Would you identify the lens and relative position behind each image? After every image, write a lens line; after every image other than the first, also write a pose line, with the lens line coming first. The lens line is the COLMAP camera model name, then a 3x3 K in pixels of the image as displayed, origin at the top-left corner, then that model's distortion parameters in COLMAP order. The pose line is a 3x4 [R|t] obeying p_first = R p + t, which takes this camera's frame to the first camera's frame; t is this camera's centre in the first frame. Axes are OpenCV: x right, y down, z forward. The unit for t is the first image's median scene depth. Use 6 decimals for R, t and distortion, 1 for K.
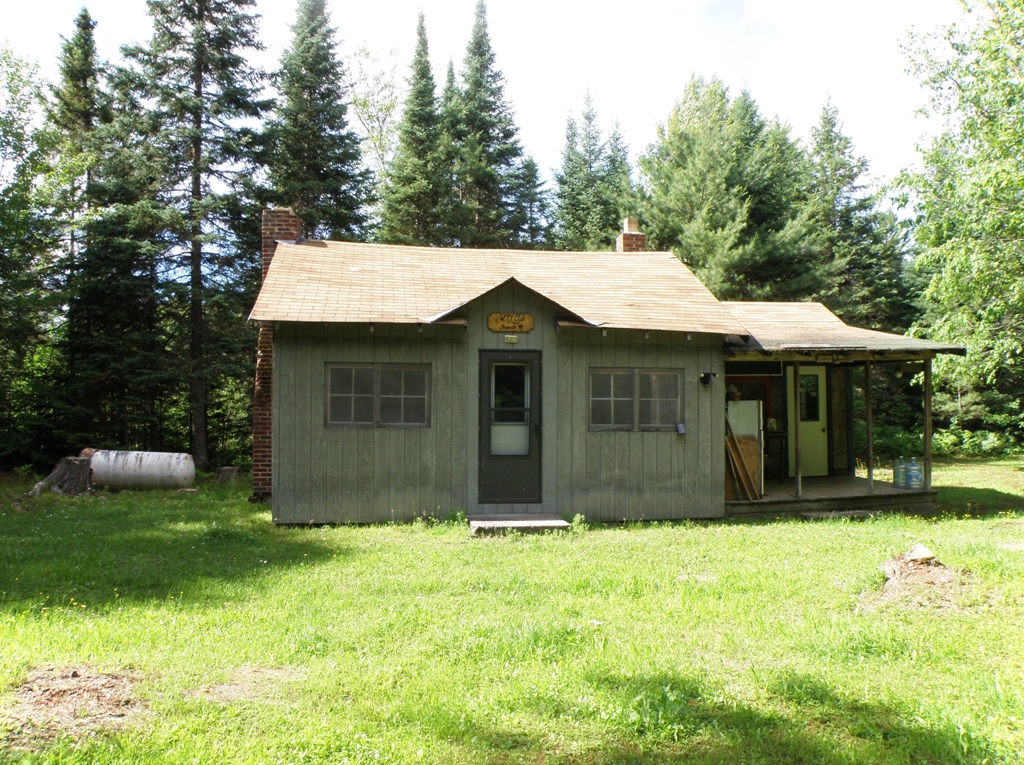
lens RADIAL K [[775.8, 0, 510.2], [0, 775.8, 351.2], [0, 0, 1]] dist [-0.186067, 0.001680]
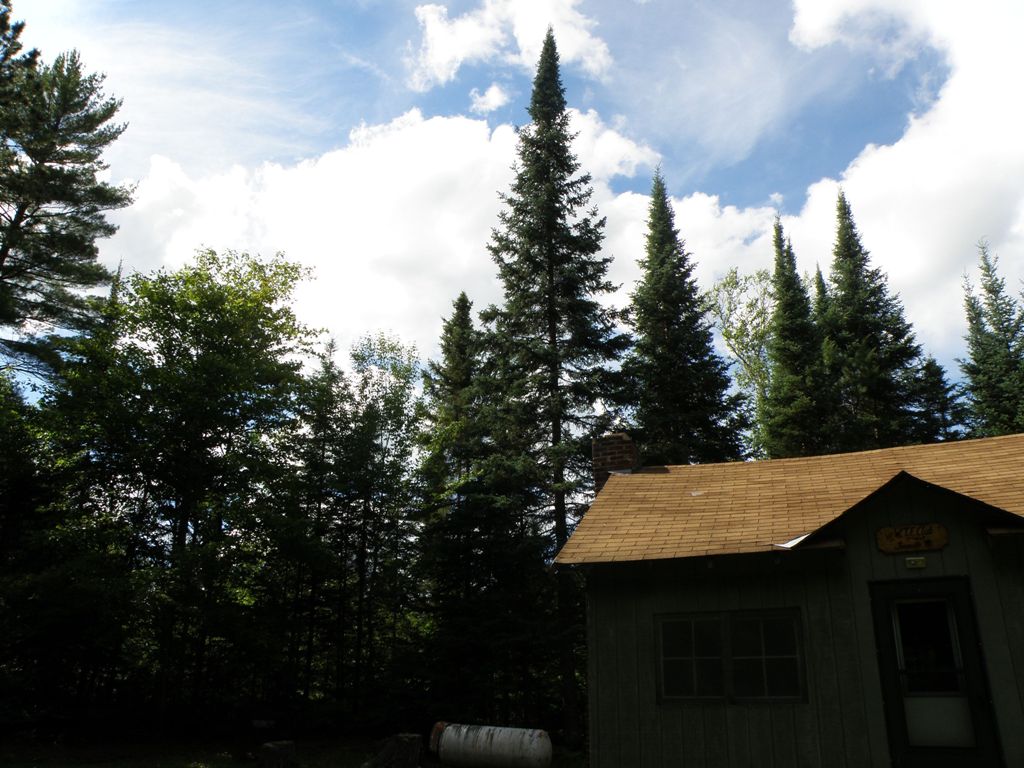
lens RADIAL K [[778.3, 0, 517.2], [0, 778.3, 388.2], [0, 0, 1]] dist [-0.179986, 0.128556]
pose [[0.866137, -0.173710, -0.468648, 0.013486], [0.037308, 0.957514, -0.285962, 0.004832], [0.498411, 0.230198, 0.835820, 0.114315]]
